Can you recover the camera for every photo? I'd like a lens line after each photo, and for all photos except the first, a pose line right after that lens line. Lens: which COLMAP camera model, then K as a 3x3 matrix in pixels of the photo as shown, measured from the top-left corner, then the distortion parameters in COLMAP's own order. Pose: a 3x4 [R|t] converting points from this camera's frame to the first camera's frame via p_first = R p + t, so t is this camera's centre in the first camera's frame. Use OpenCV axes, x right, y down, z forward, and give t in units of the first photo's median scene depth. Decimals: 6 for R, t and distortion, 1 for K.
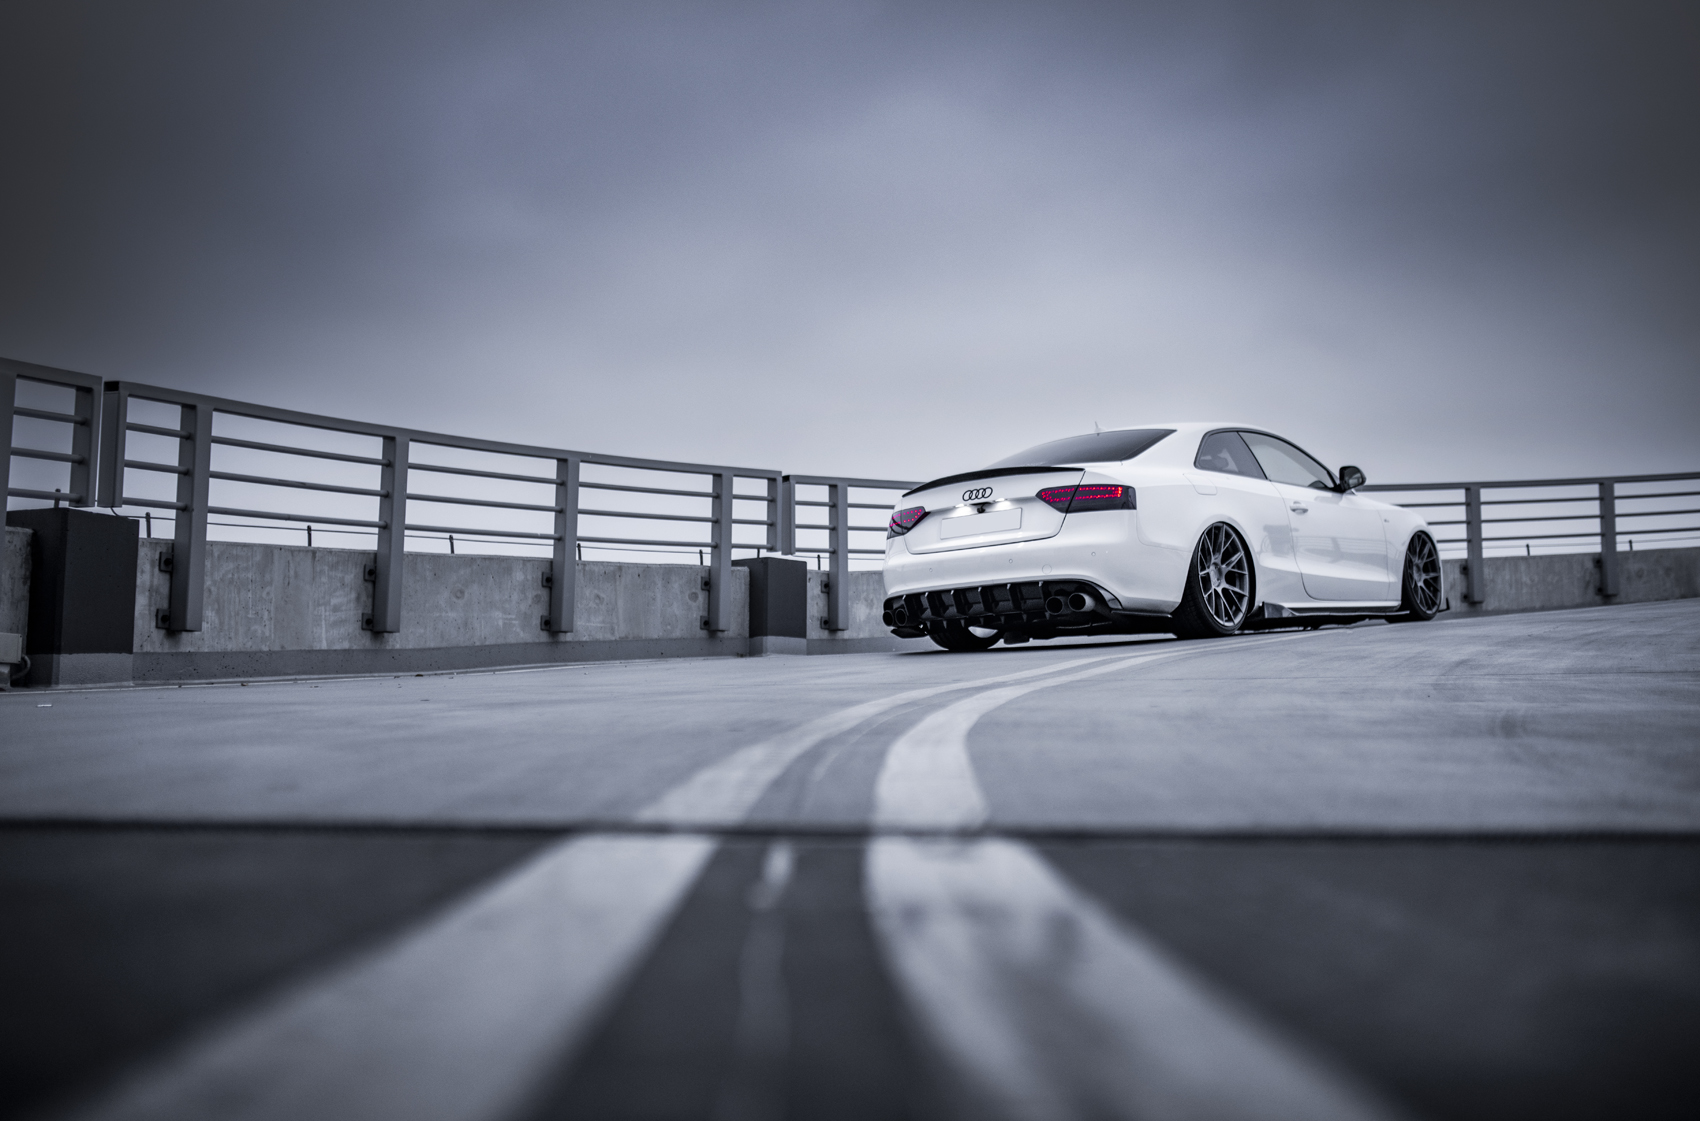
lens RADIAL K [[1663.0, 0, 850.0], [0, 1663.0, 560.5], [0, 0, 1]] dist [-0.050721, 0.093225]
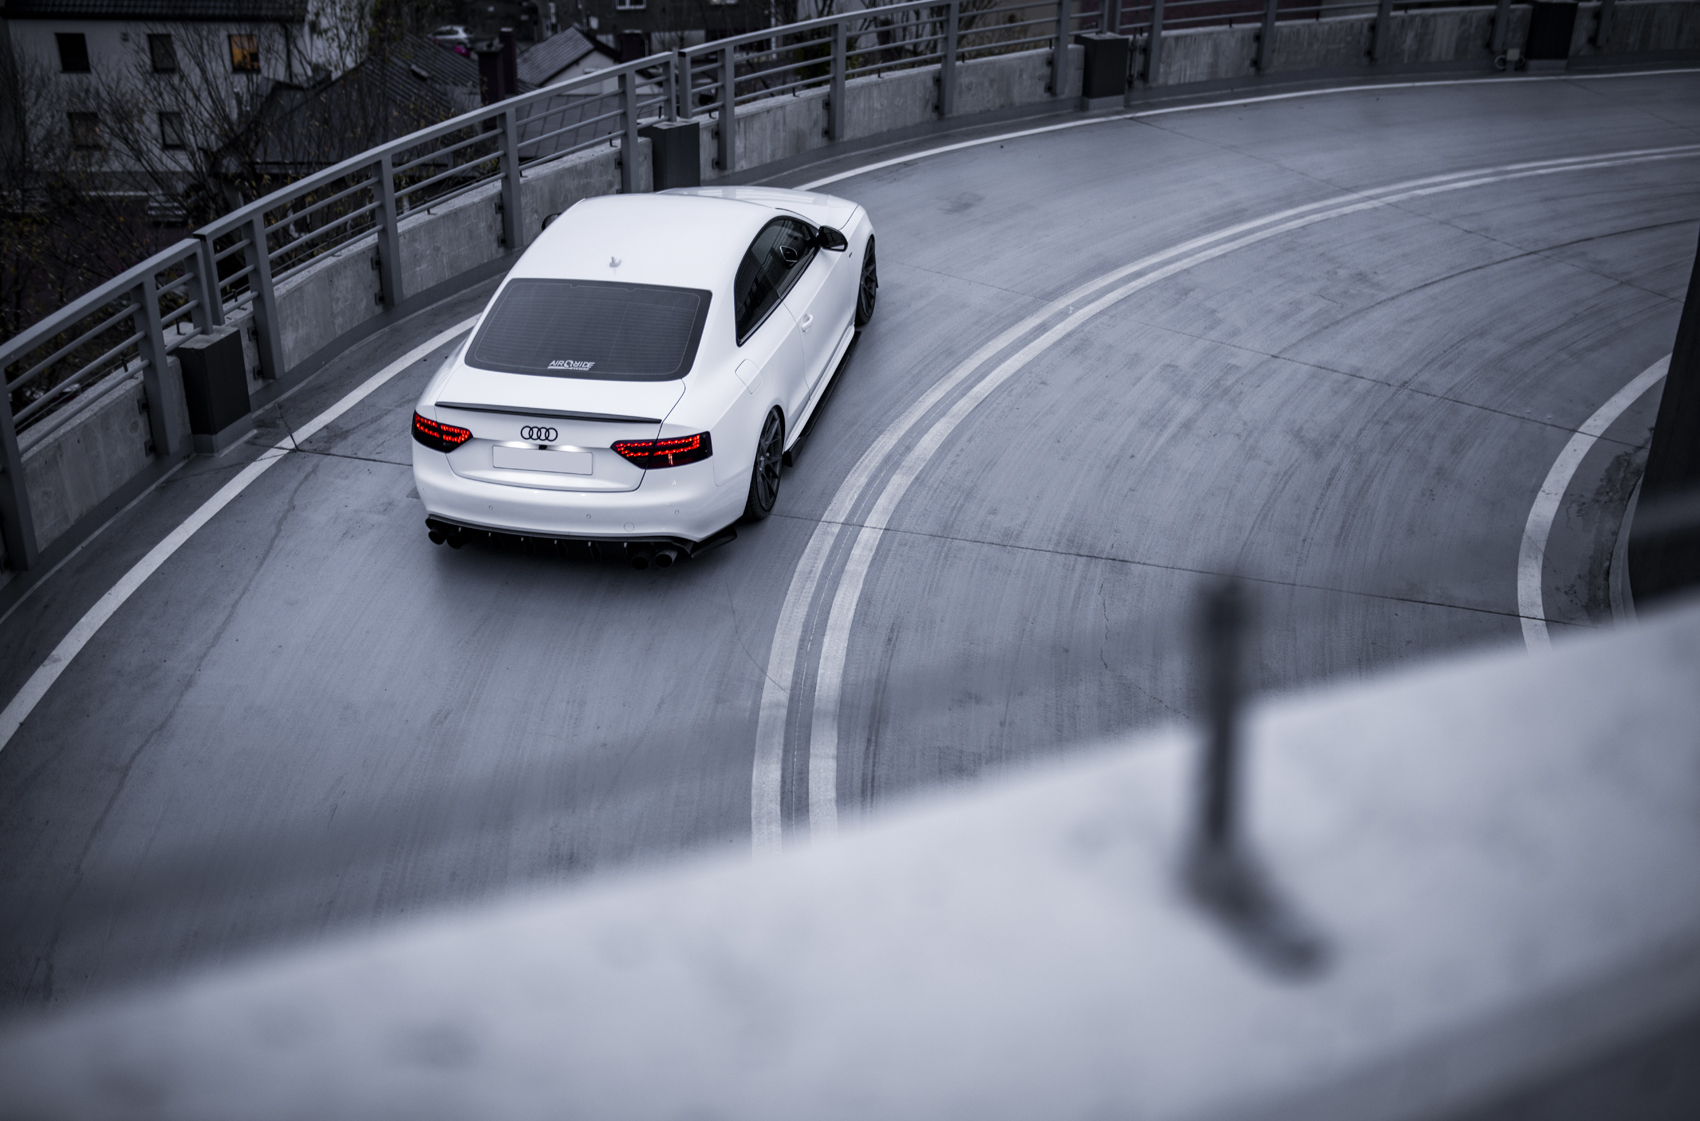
lens RADIAL K [[1663.0, 0, 850.0], [0, 1663.0, 560.5], [0, 0, 1]] dist [-0.050721, 0.093225]
pose [[0.874370, -0.195854, 0.443981, -0.180749], [-0.076349, 0.848014, 0.524445, -0.438424], [-0.479217, -0.492456, 0.726525, 0.184058]]
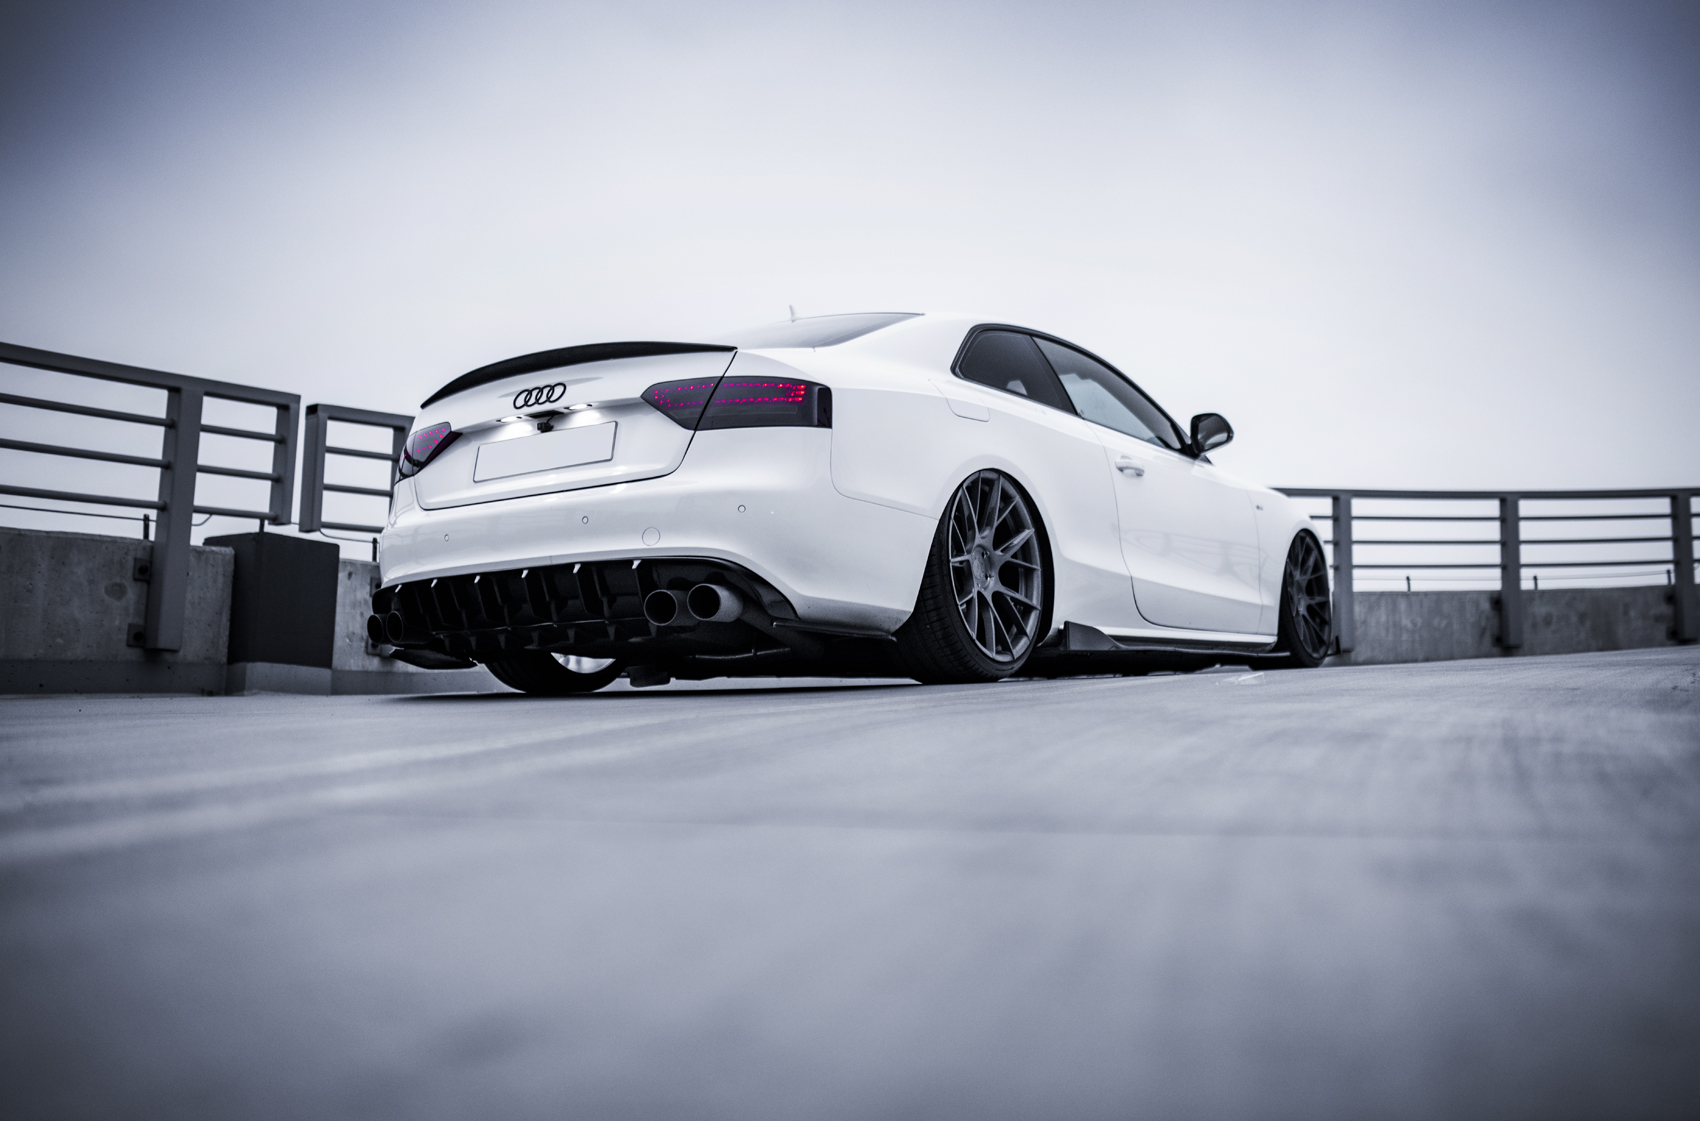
lens RADIAL K [[1678.1, 0, 850.0], [0, 1678.1, 560.5], [0, 0, 1]] dist [-0.019942, 0.000204]
pose [[0.992271, 0.036204, 0.118690, 0.102791], [-0.032792, 0.998994, -0.030576, 0.022796], [-0.119678, 0.026448, 0.992460, 0.420907]]
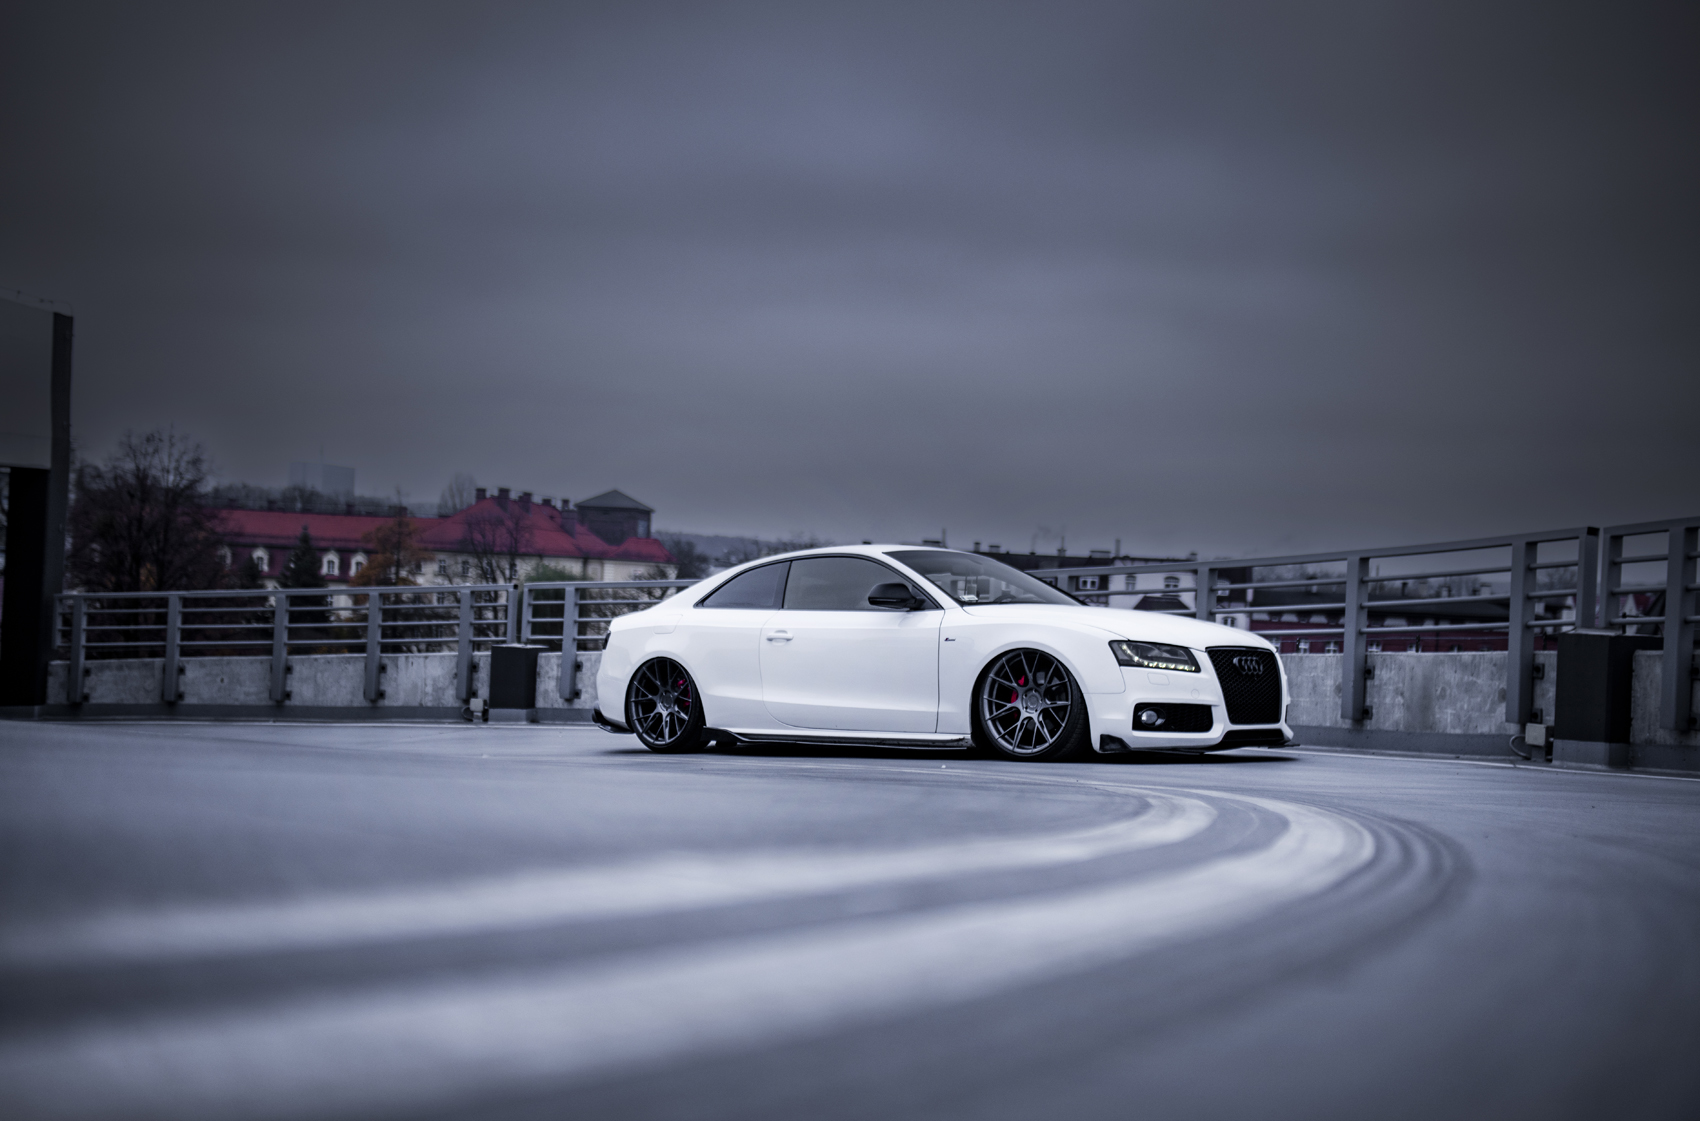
lens RADIAL K [[1678.1, 0, 850.0], [0, 1678.1, 560.5], [0, 0, 1]] dist [-0.019942, 0.000204]
pose [[-0.001284, -0.010008, -0.999949, 1.304738], [0.066834, 0.997713, -0.010072, -0.065204], [0.997763, -0.066843, -0.000613, 1.044617]]
